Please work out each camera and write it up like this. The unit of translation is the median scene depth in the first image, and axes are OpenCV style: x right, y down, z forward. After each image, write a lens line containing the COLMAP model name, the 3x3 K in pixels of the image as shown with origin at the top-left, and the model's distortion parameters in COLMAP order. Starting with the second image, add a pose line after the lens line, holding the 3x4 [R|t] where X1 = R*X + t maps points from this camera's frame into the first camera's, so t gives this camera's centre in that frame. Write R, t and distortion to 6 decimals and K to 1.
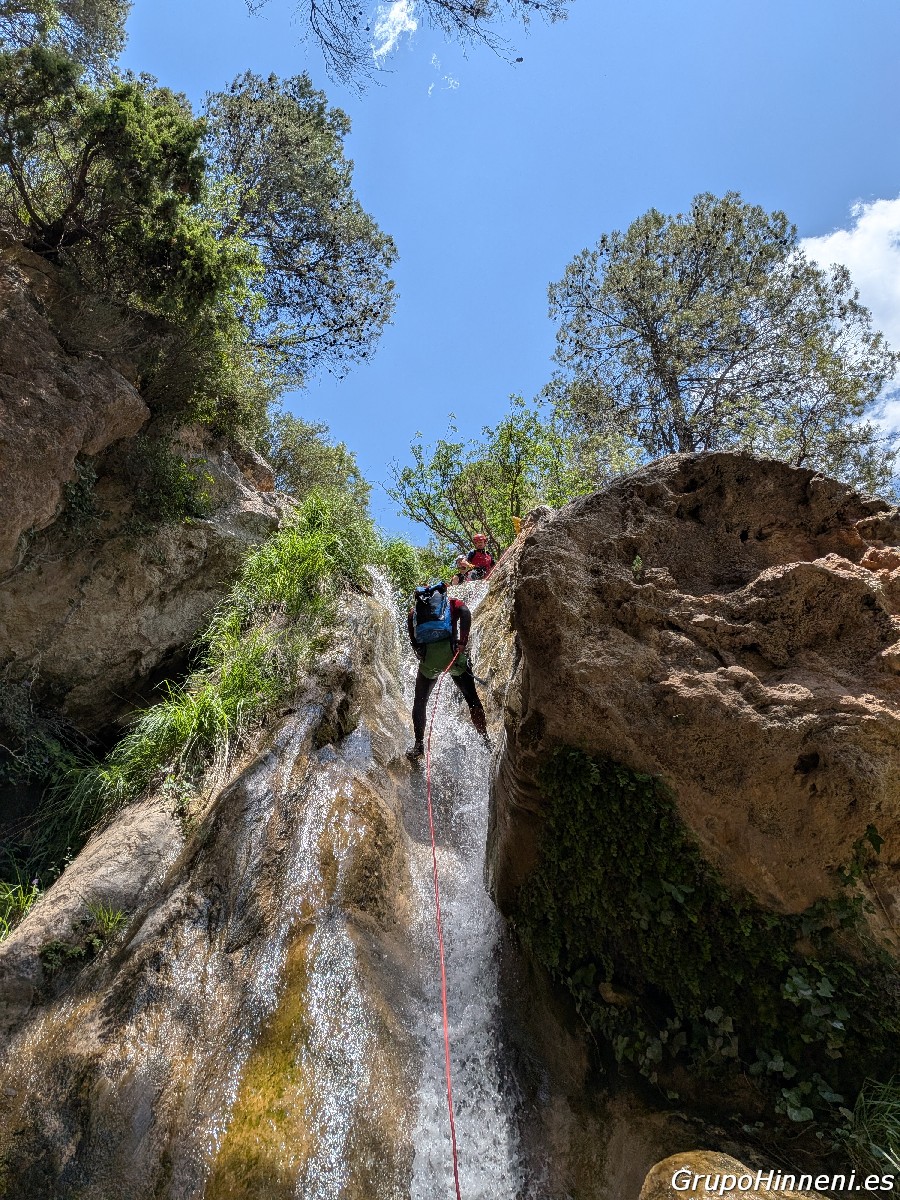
lens RADIAL K [[868.8, 0, 450.0], [0, 868.8, 600.0], [0, 0, 1]] dist [0.080238, -0.124397]
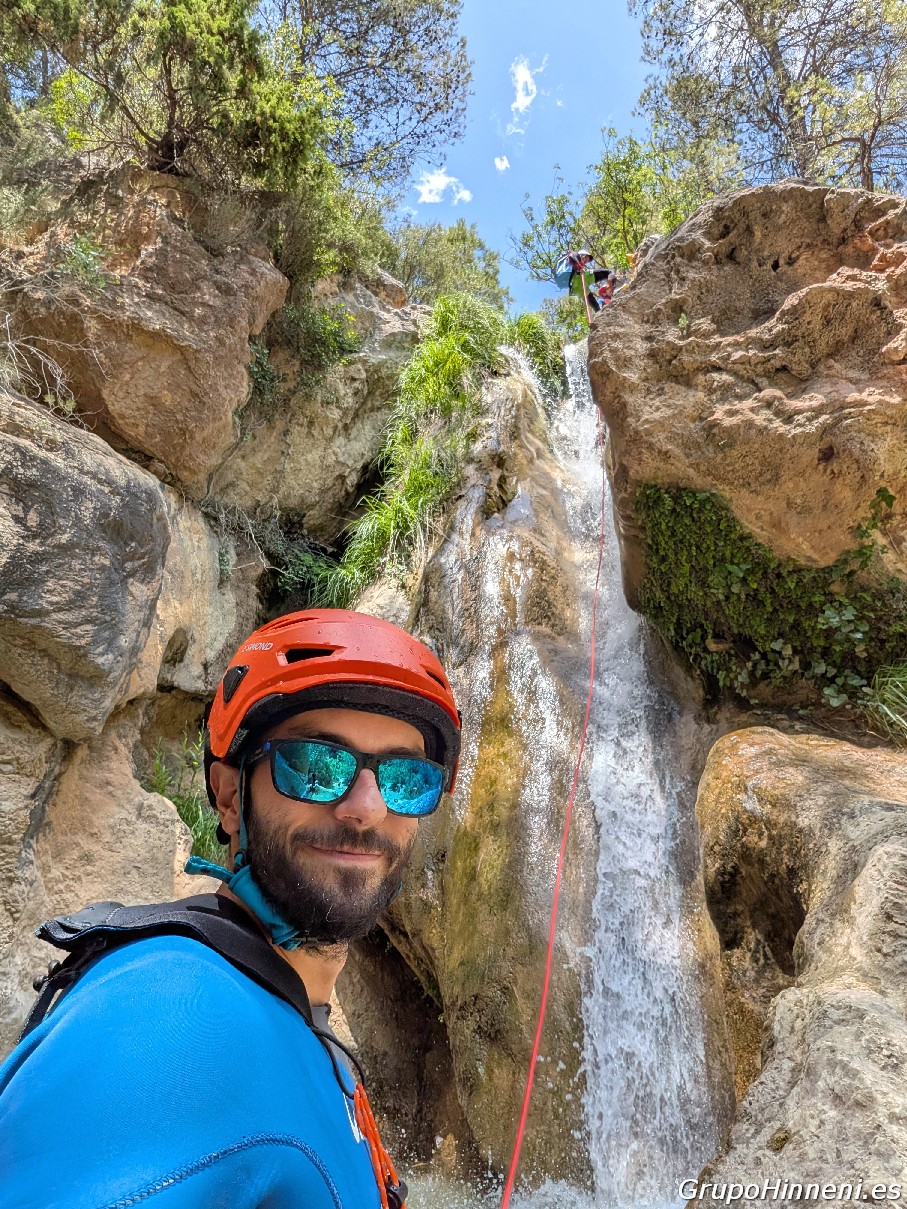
lens RADIAL K [[796.1, 0, 453.5], [0, 796.1, 604.5], [0, 0, 1]] dist [0.061680, -0.078121]
pose [[0.942858, -0.204558, -0.263010, 0.118197], [0.274832, 0.923736, 0.266794, -0.058241], [0.188376, -0.323832, 0.927171, -0.206425]]
